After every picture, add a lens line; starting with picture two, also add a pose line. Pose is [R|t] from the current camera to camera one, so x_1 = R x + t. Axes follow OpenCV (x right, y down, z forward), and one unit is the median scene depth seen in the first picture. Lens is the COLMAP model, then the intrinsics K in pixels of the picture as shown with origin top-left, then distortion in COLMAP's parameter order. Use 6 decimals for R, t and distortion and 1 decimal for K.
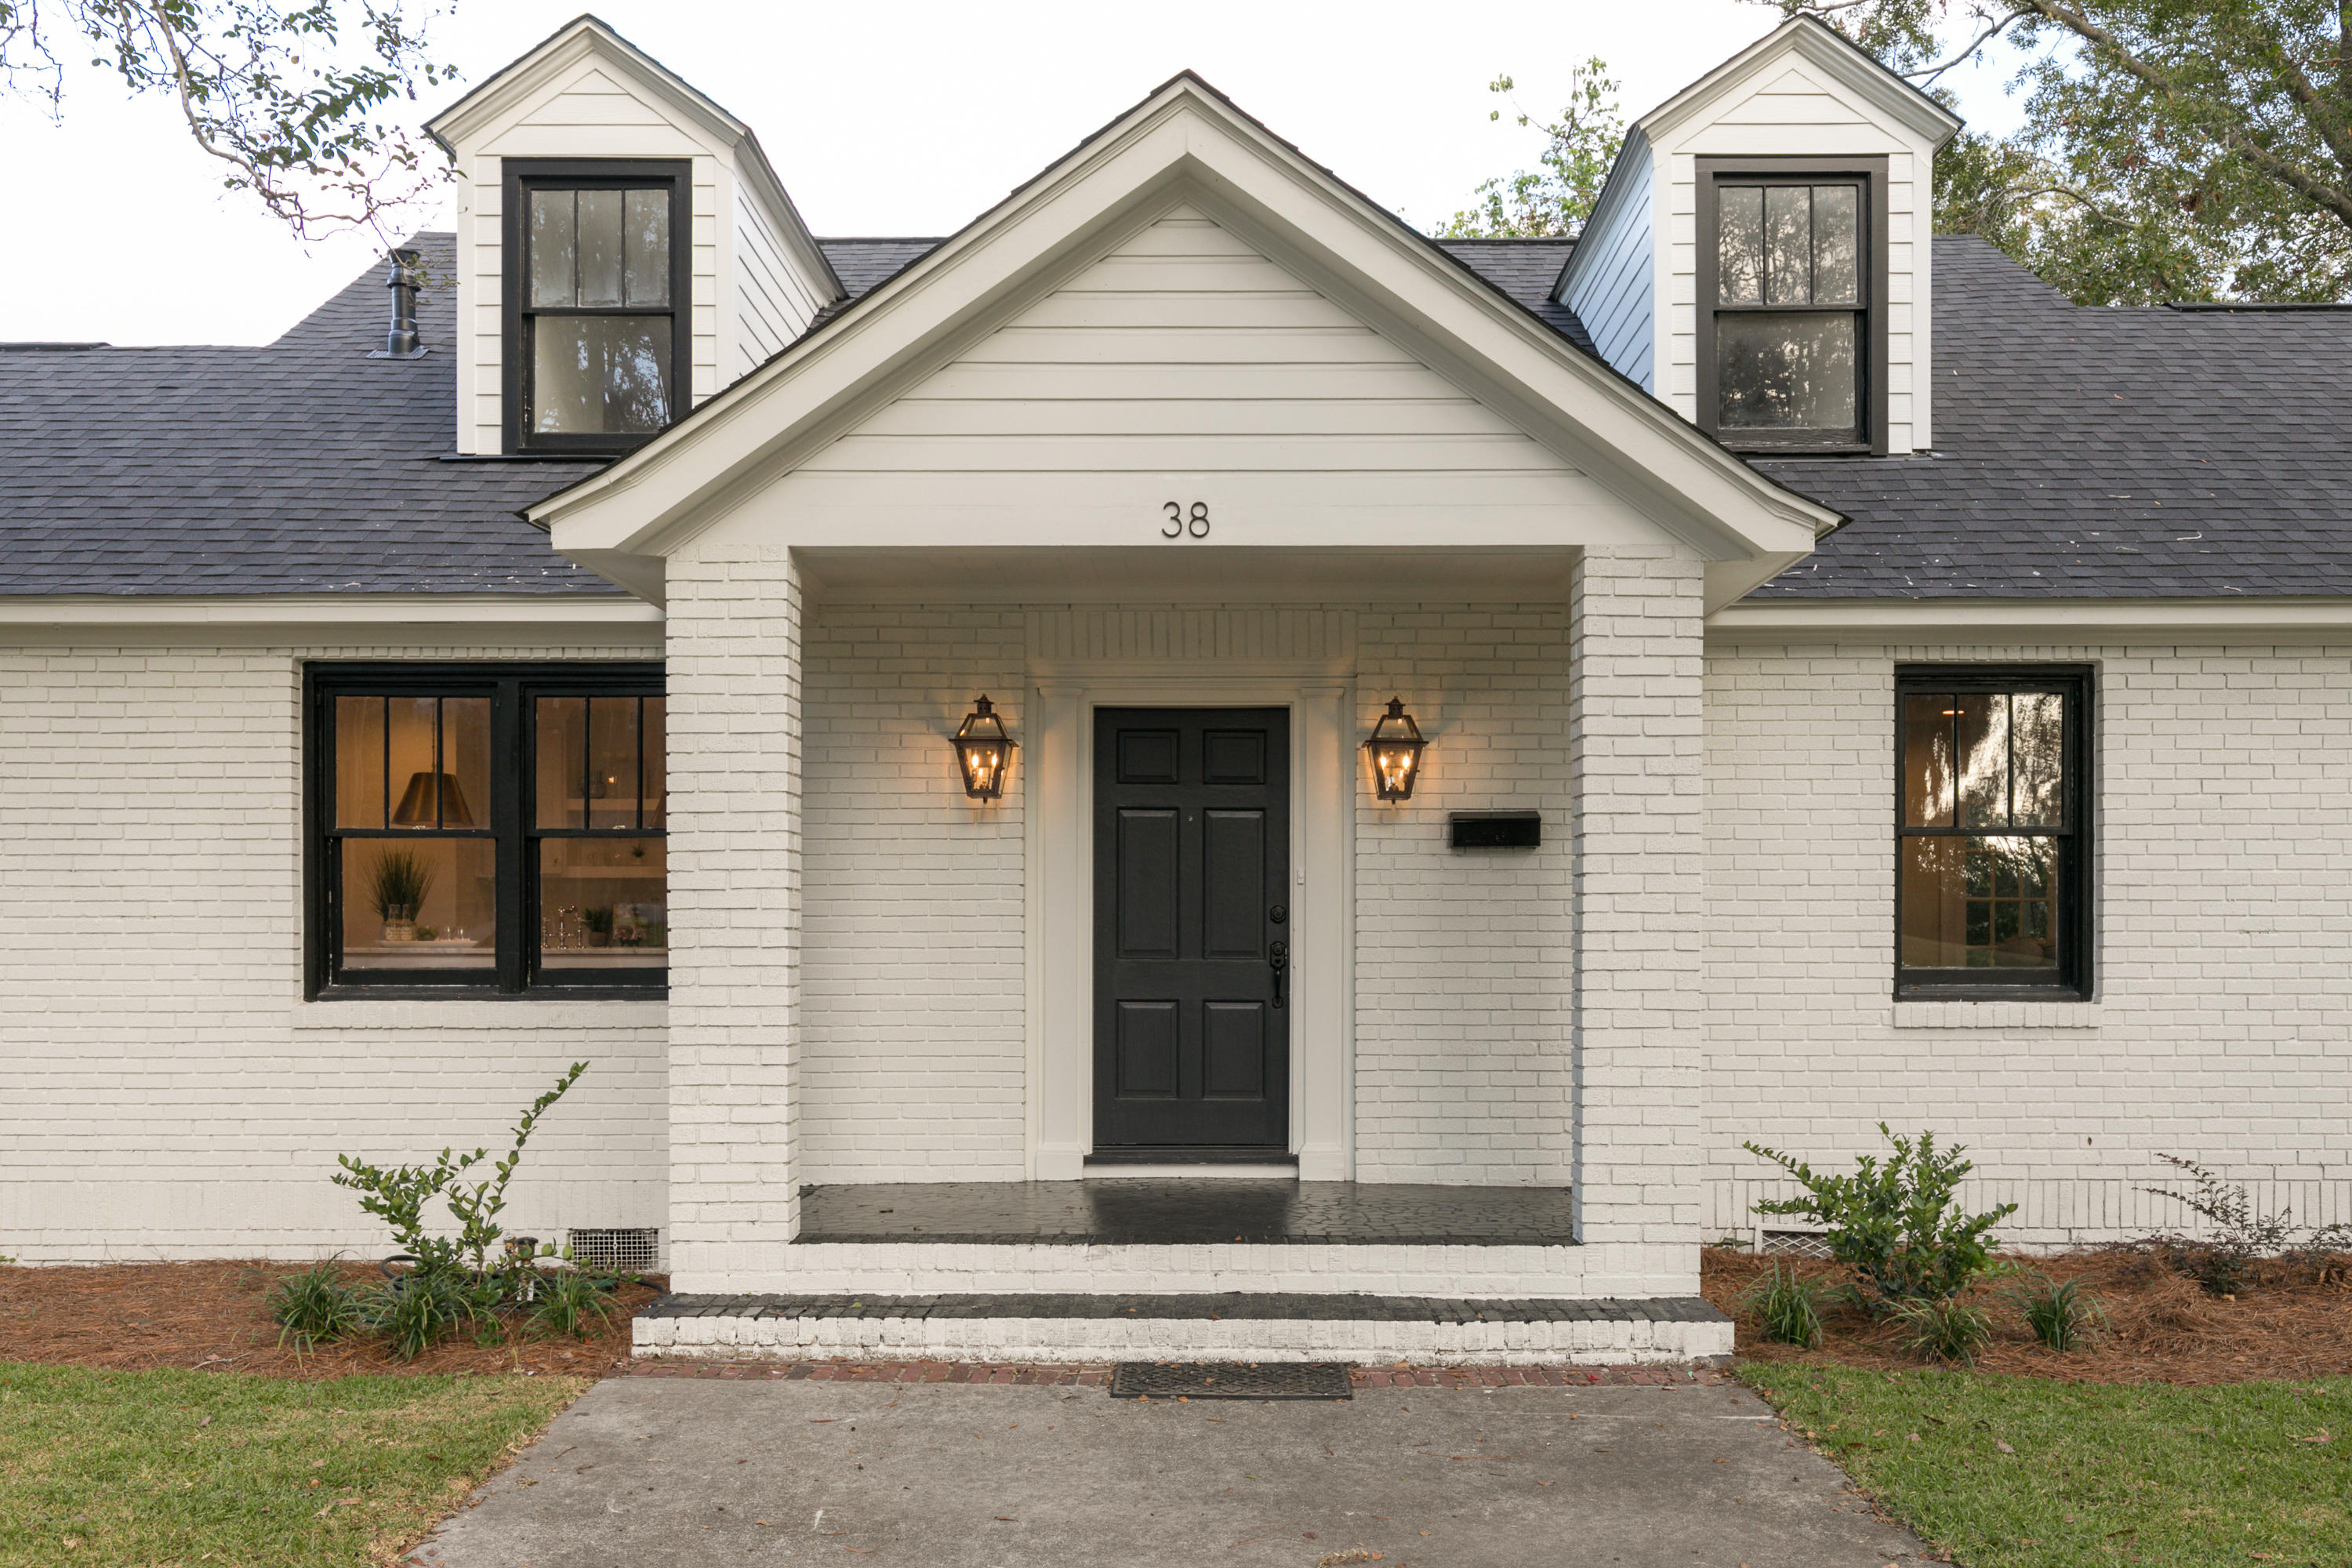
lens RADIAL K [[1991.8, 0, 1176.5], [0, 1991.8, 881.8], [0, 0, 1]] dist [0.040184, 0.000348]
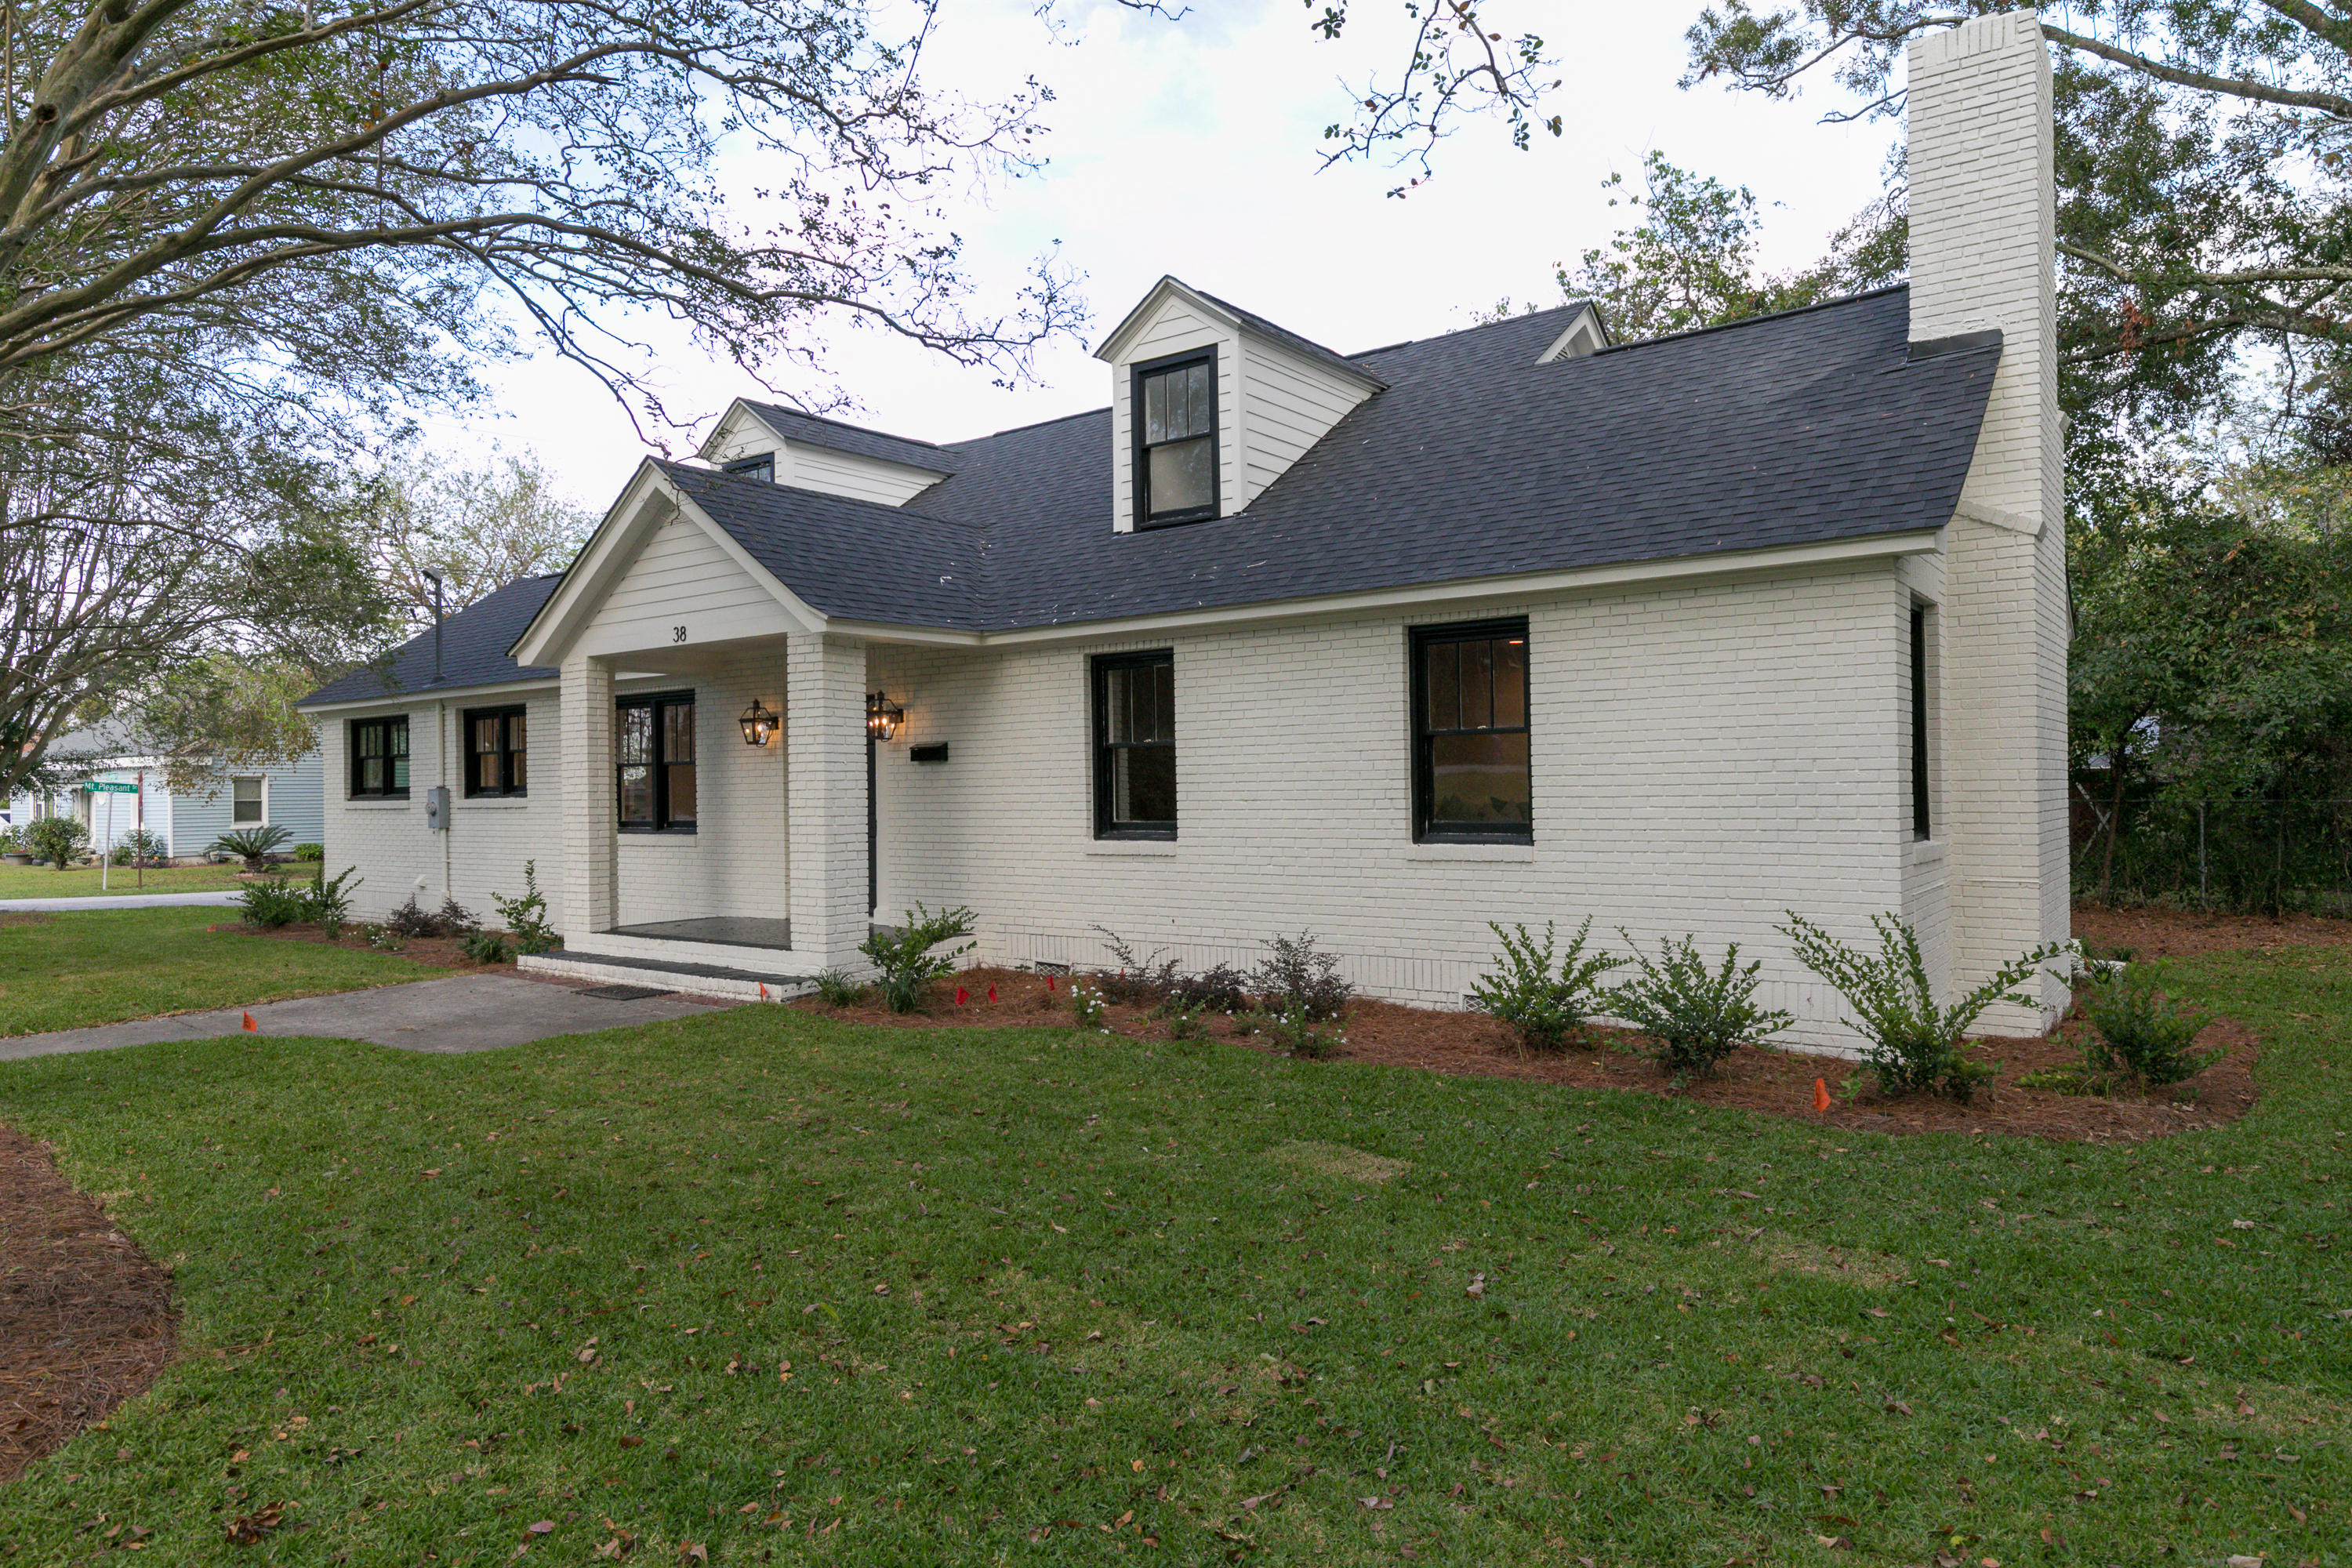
lens RADIAL K [[1448.2, 0, 1176.0], [0, 1448.2, 784.0], [0, 0, 1]] dist [-0.070154, -0.000112]
pose [[0.811580, -0.018794, -0.583938, 1.093924], [0.026751, 0.999630, 0.005005, 0.003604], [0.583628, -0.019683, 0.811782, -0.013367]]
